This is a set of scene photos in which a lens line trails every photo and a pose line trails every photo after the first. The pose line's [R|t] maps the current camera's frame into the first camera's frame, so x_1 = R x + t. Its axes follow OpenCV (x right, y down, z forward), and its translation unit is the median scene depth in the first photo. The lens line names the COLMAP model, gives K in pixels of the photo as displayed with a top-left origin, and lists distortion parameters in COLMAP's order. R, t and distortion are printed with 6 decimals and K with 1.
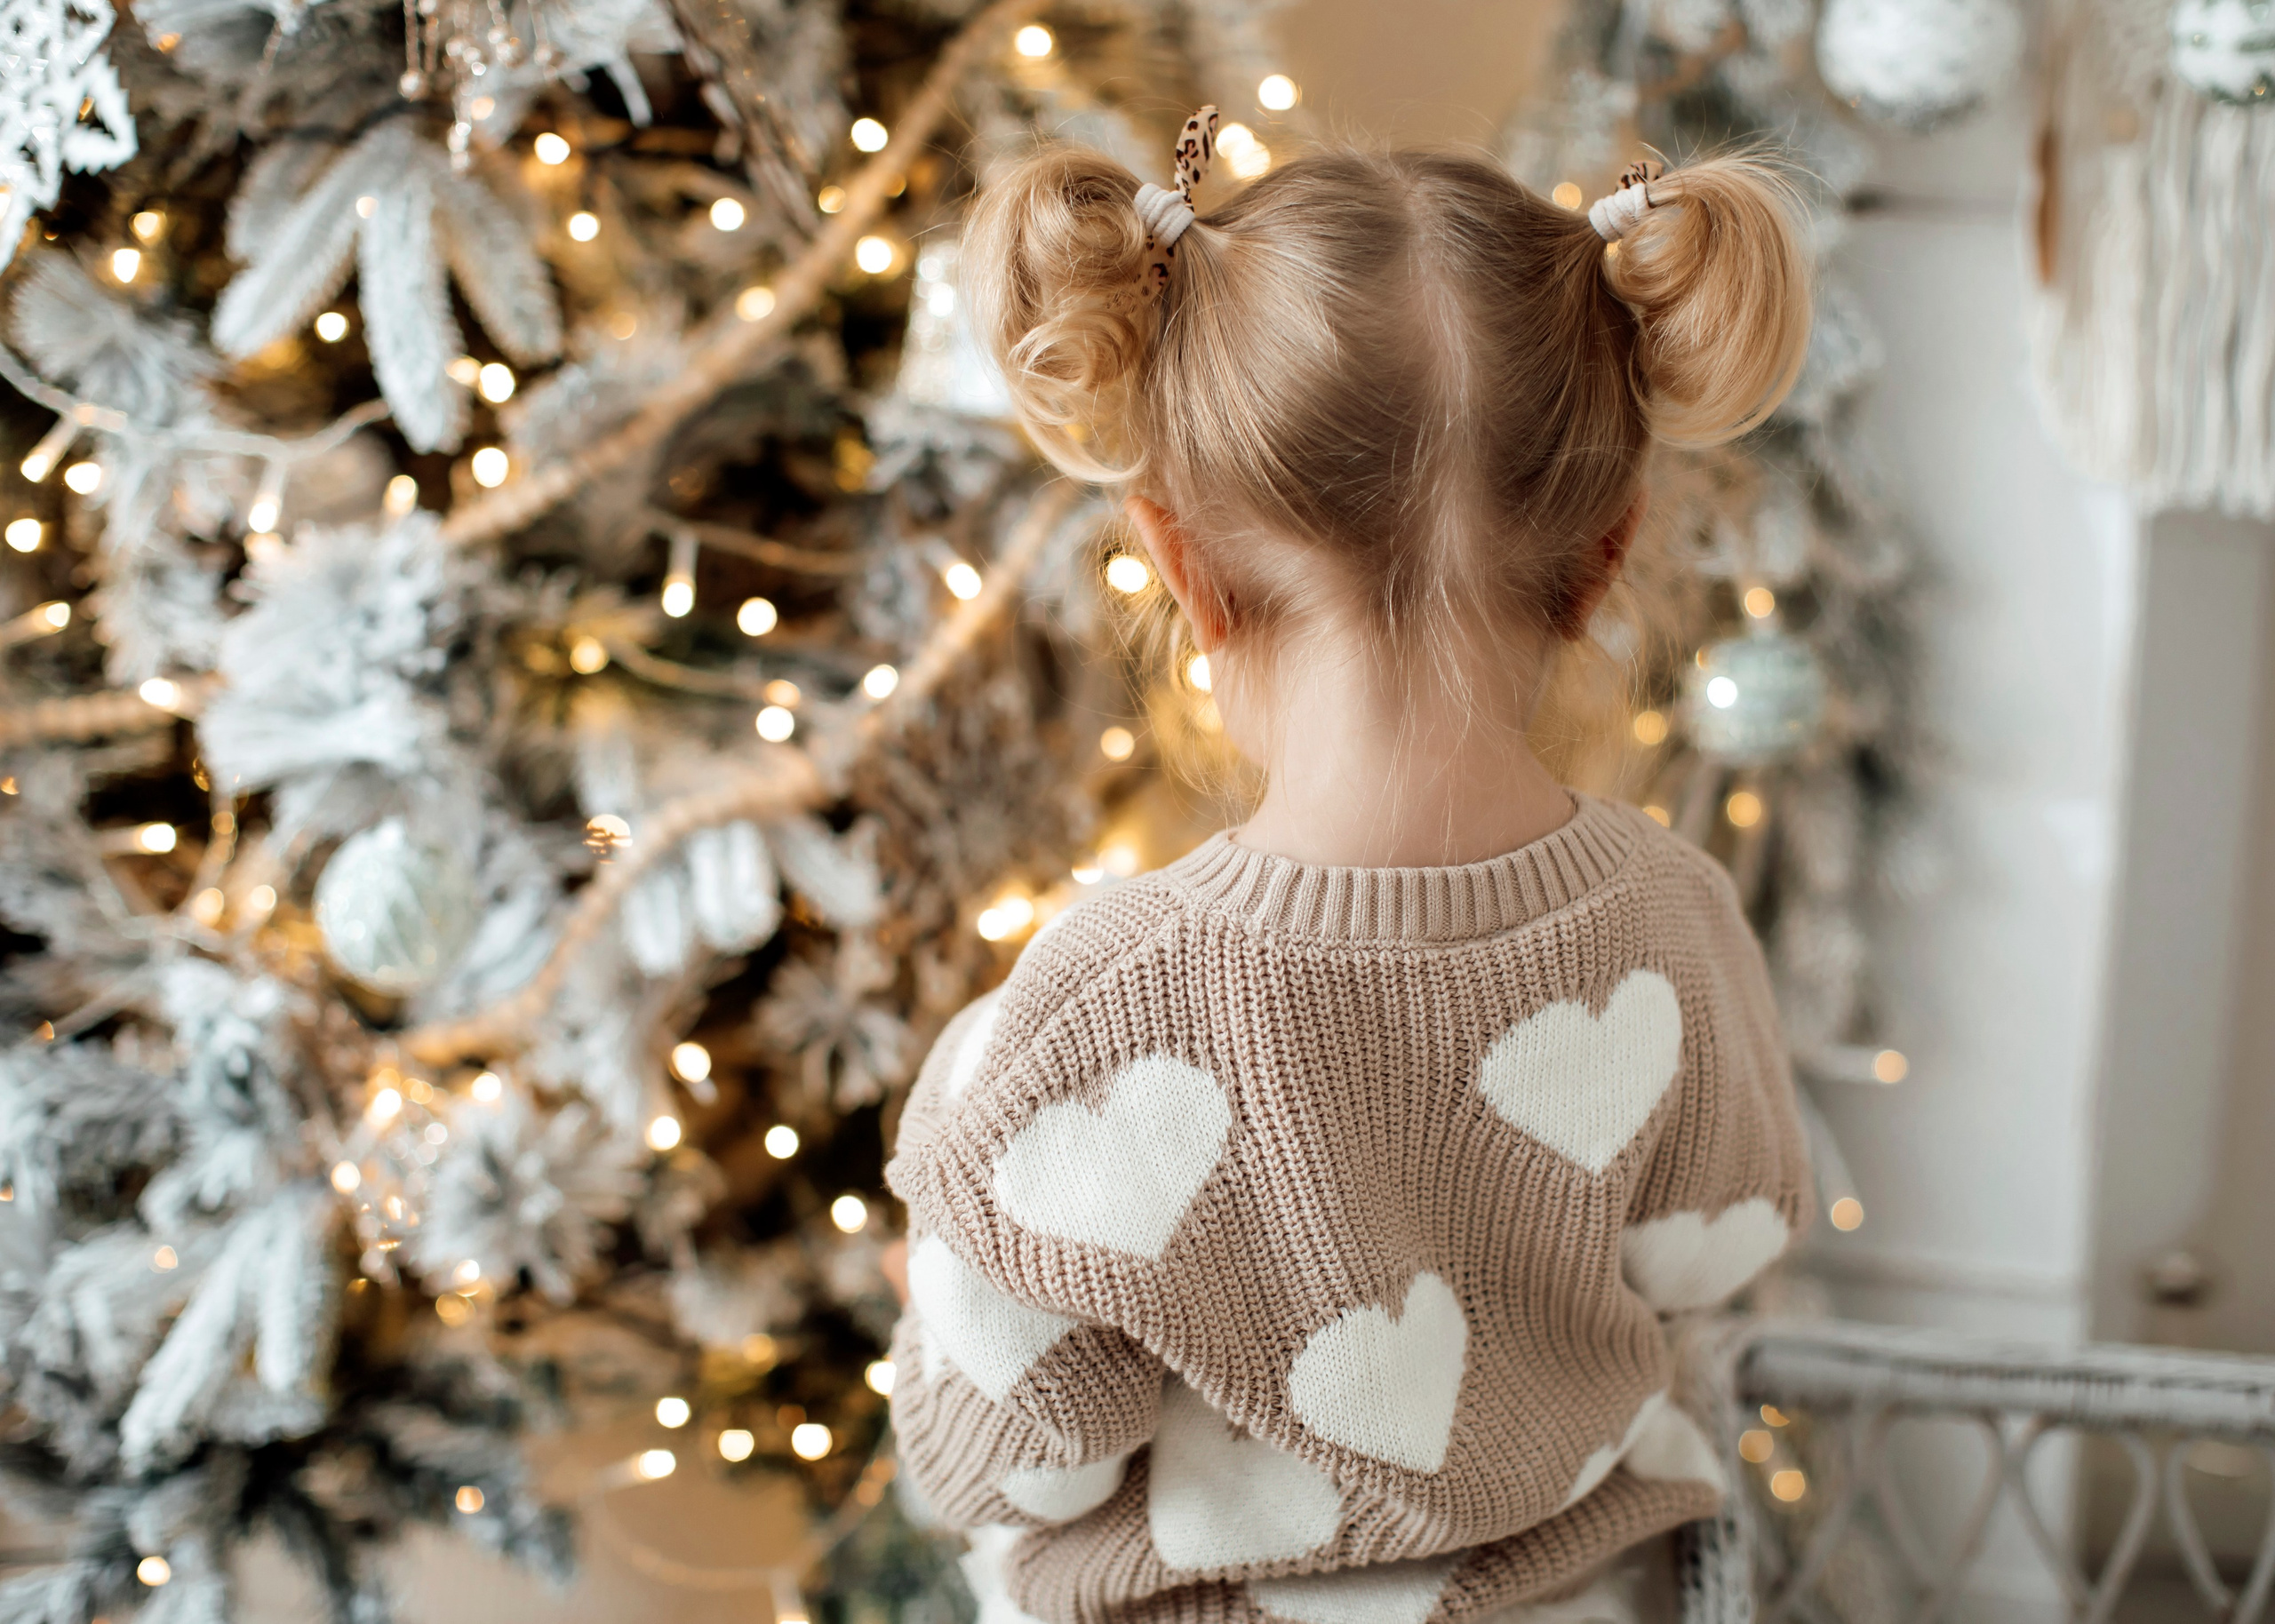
lens RADIAL K [[3768.6, 0, 1207.2], [0, 3768.6, 843.5], [0, 0, 1]] dist [-0.135027, 0.138125]
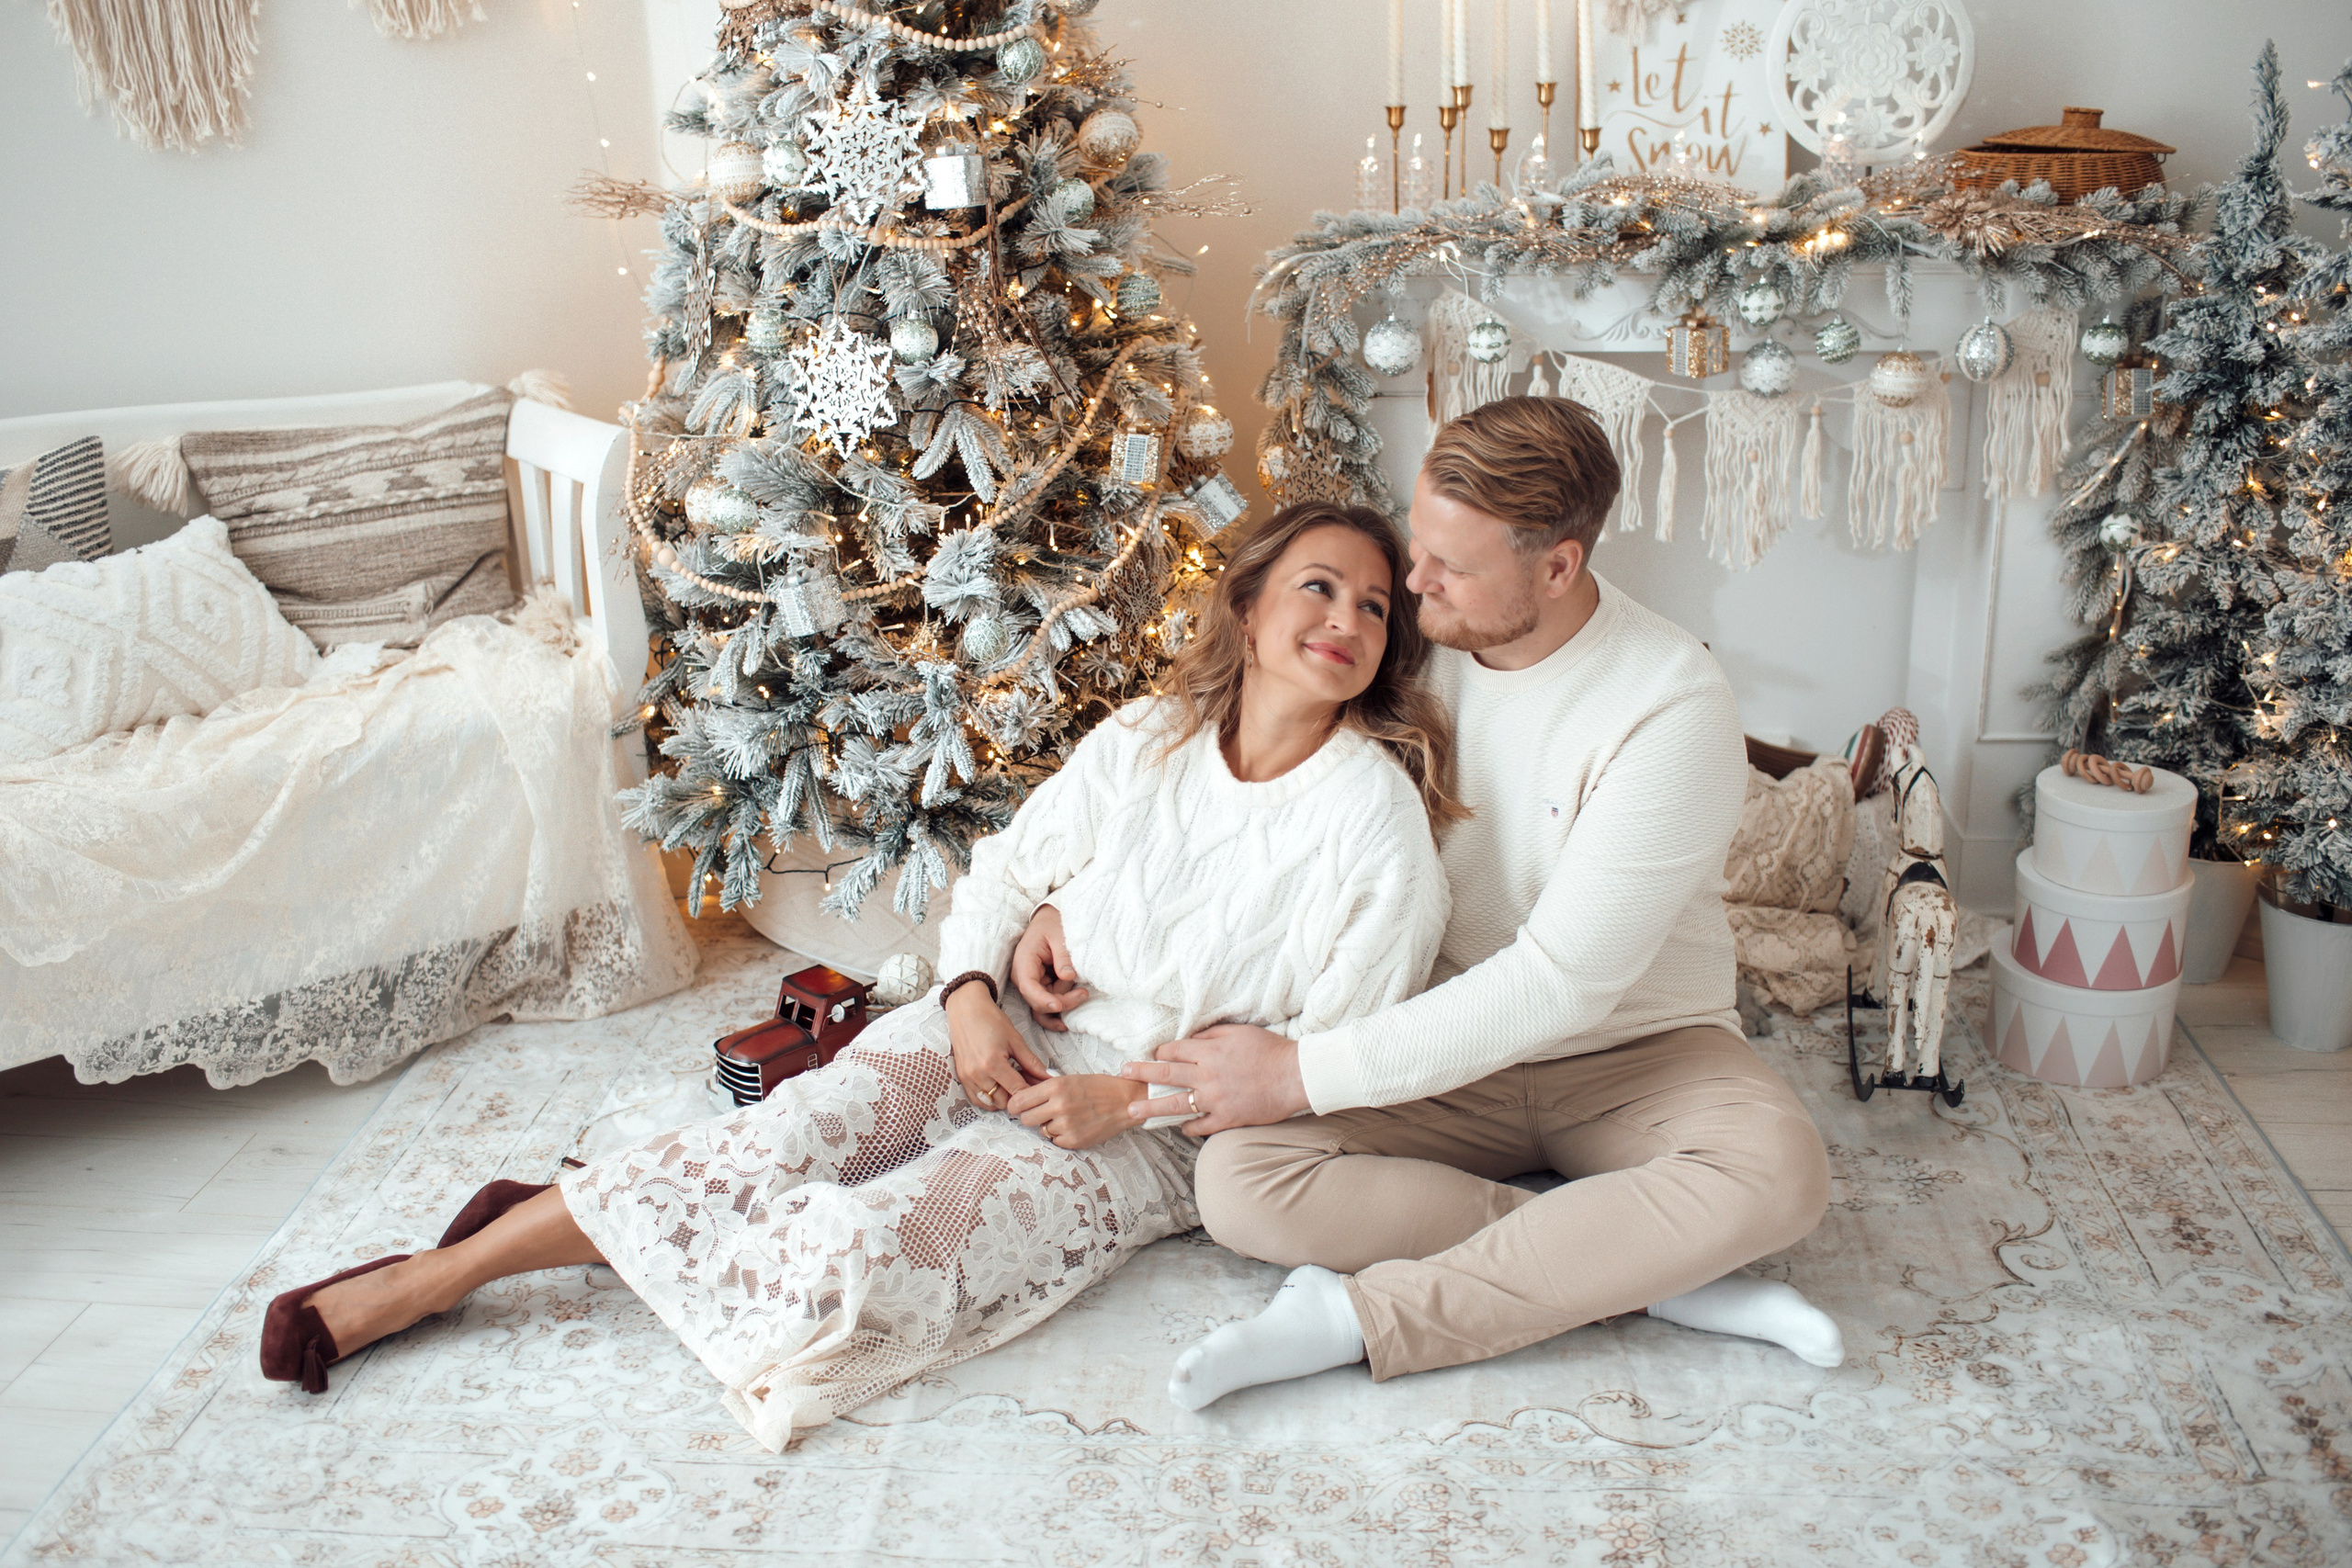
lens RADIAL K [[2373.4, 0, 1176.0], [0, 2373.4, 784.0], [0, 0, 1]] dist [-0.000741, -0.000245]
pose [[0.986497, -0.086001, 0.139384, -0.344428], [0.080376, 0.995725, 0.045506, 0.062229], [-0.142701, -0.033689, 0.989192, -1.133010]]
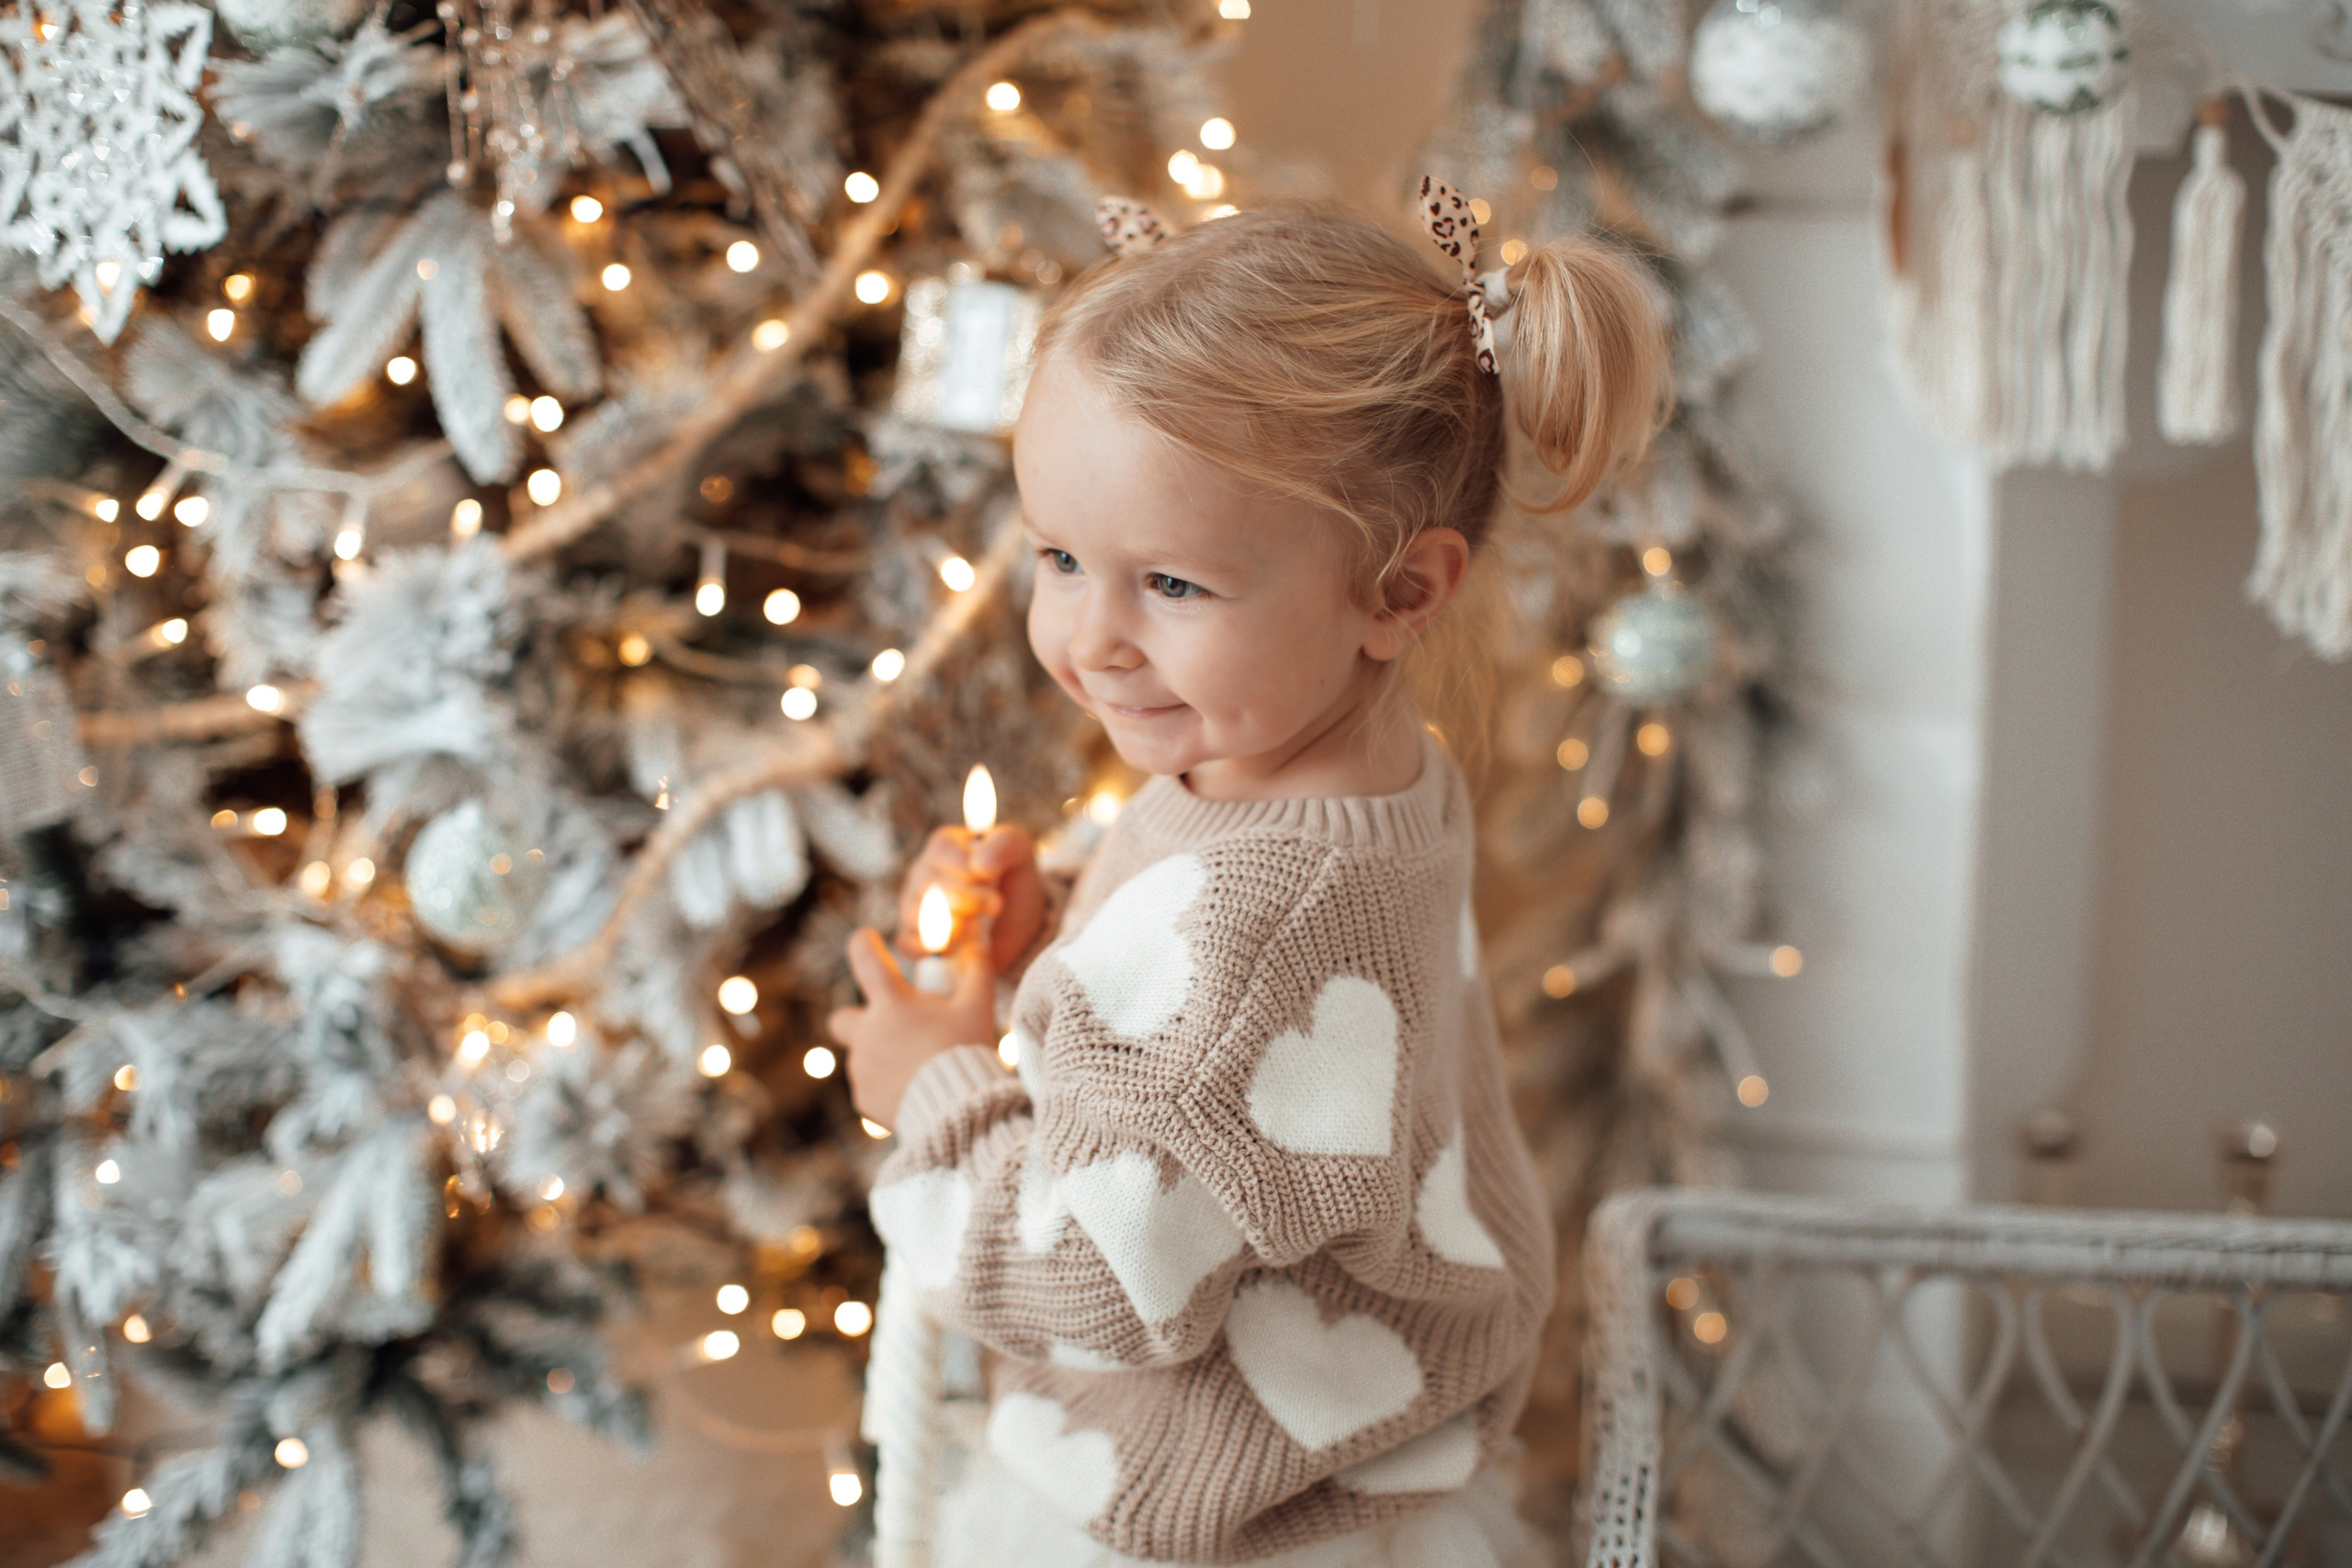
lens RADIAL K [[3422.4, 0, 1176.2], [0, 3422.4, 834.9], [0, 0, 1]] dist [-0.093734, -0.052863]
pose [[0.999287, -0.033108, -0.018124, 0.018724], [0.033678, 0.998916, 0.032135, -0.021613], [0.017040, -0.032722, 0.999319, -0.048430]]
